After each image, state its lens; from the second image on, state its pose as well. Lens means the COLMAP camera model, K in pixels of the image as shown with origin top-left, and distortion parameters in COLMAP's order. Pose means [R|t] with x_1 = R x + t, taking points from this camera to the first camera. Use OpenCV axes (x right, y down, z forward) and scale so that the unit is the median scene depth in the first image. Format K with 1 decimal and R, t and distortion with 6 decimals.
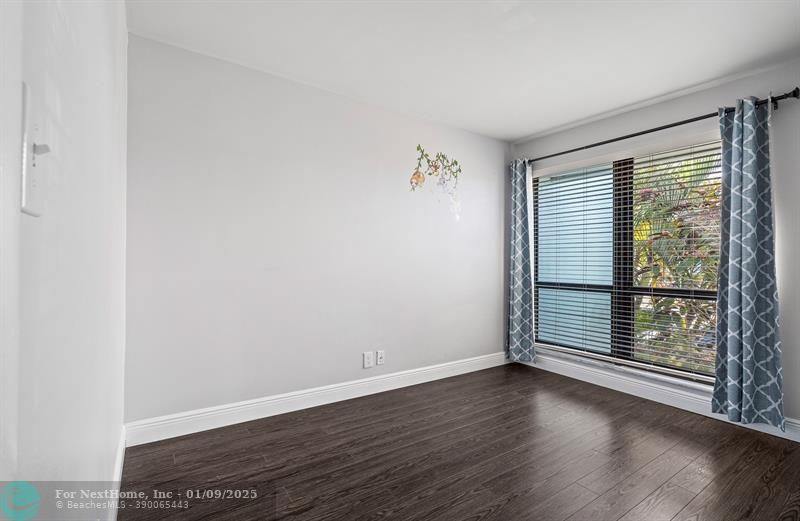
lens RADIAL K [[364.6, 0, 395.4], [0, 364.6, 261.1], [0, 0, 1]] dist [0.001173, 0.000065]
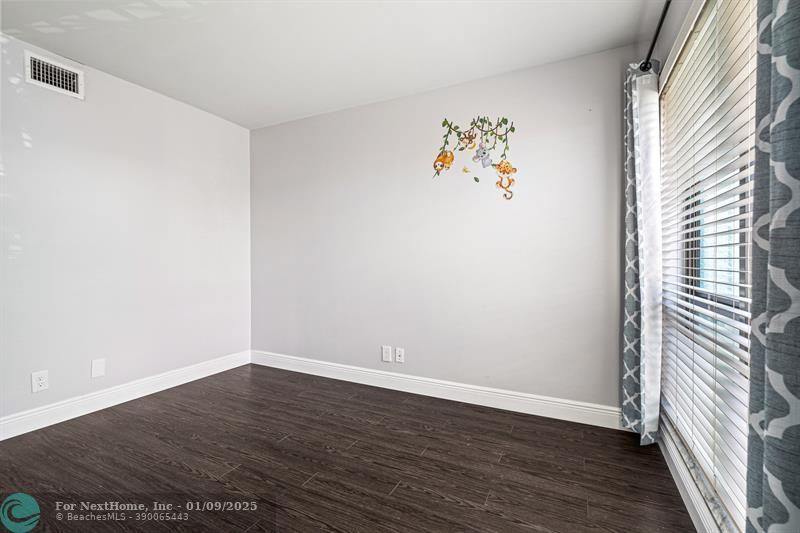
lens RADIAL K [[369.9, 0, 395.6], [0, 369.9, 265.3], [0, 0, 1]] dist [-0.003648, 0.001042]
pose [[0.483855, 0.009134, -0.875100, 0.763294], [0.010569, 0.999812, 0.016279, 0.005629], [0.875084, -0.017125, 0.483668, 0.476866]]
